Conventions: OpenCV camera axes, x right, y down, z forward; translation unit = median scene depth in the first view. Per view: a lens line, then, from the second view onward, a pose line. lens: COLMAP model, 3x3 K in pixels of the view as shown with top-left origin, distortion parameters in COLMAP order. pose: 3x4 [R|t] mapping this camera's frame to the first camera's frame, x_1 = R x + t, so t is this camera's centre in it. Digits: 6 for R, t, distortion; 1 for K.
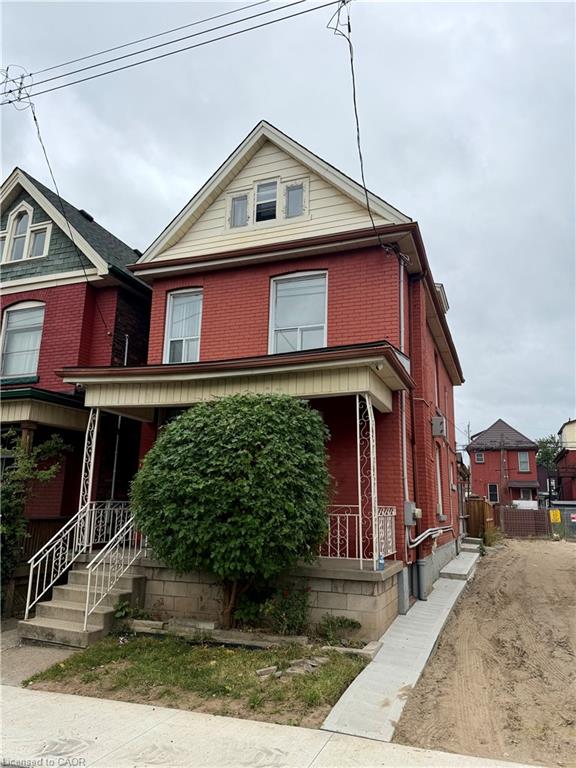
lens RADIAL K [[539.5, 0, 288.9], [0, 539.5, 381.4], [0, 0, 1]] dist [-0.004216, -0.005738]
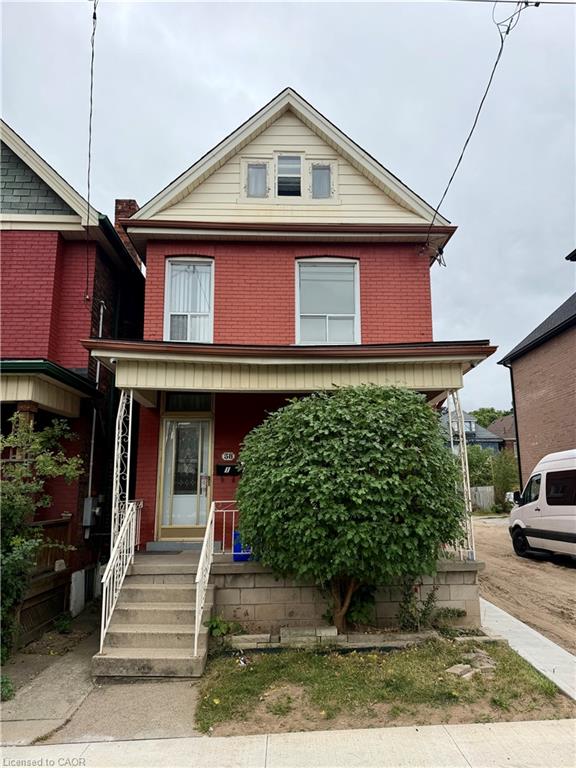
lens RADIAL K [[539.5, 0, 290.2], [0, 539.5, 386.6], [0, 0, 1]] dist [-0.004216, -0.005738]
pose [[0.924040, 0.049521, 0.379074, -0.428307], [-0.063365, 0.997699, 0.024124, 0.009060], [-0.377007, -0.046312, 0.925052, 0.135088]]
